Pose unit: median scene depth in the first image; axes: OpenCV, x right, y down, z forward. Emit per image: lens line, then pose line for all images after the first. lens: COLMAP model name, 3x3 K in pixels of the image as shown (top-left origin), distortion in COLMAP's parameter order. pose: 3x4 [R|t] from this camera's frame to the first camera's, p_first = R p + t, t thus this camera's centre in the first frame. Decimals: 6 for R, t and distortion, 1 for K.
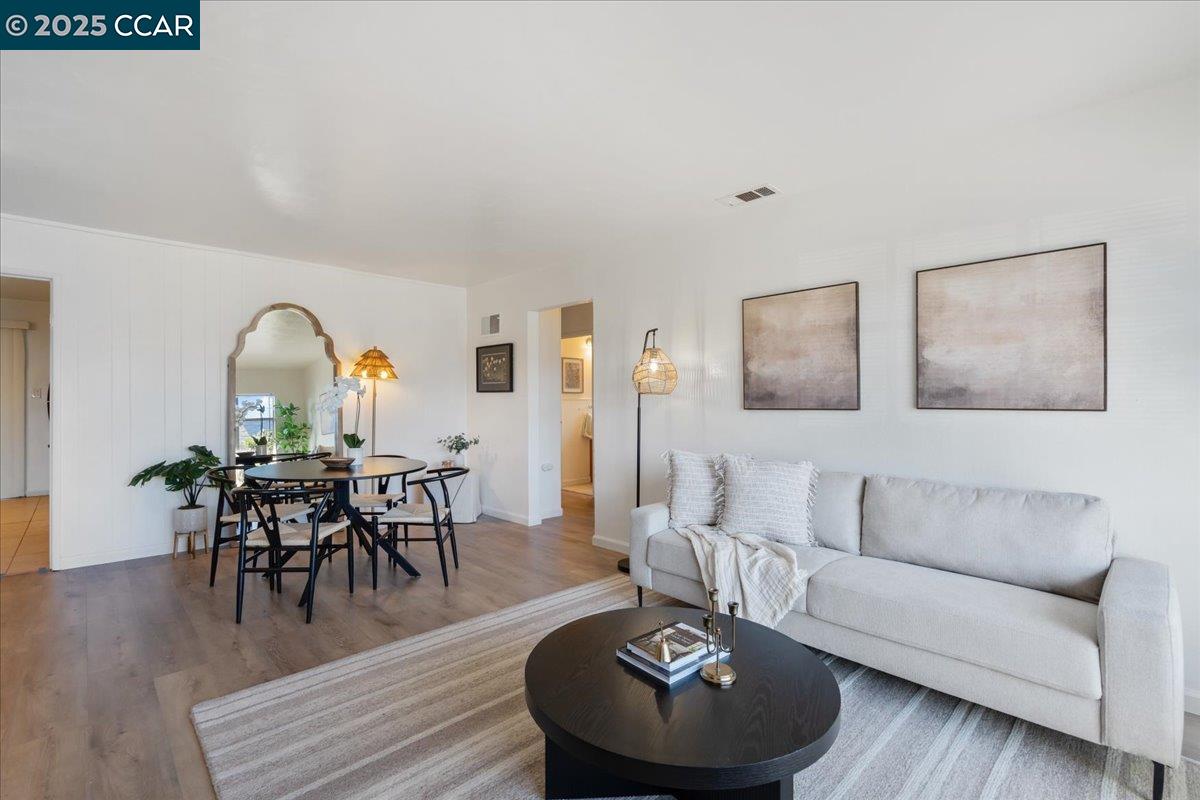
lens RADIAL K [[534.6, 0, 600.0], [0, 534.6, 400.0], [0, 0, 1]] dist [-0.003470, 0.000169]
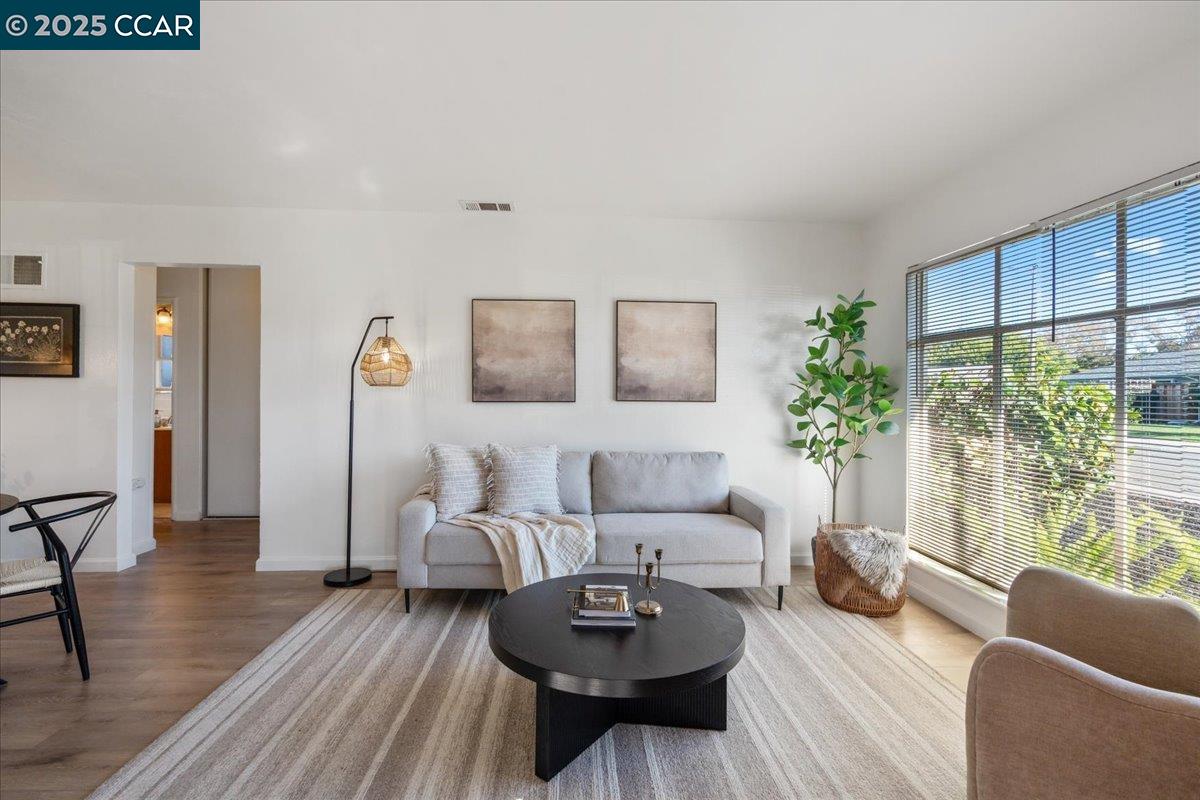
lens RADIAL K [[528.7, 0, 598.7], [0, 528.7, 391.3], [0, 0, 1]] dist [-0.002448, 0.000320]
pose [[0.651044, 0.011997, 0.758945, -0.429584], [-0.009004, 0.999927, -0.008082, 0.002849], [-0.758986, -0.001572, 0.651105, 0.139955]]
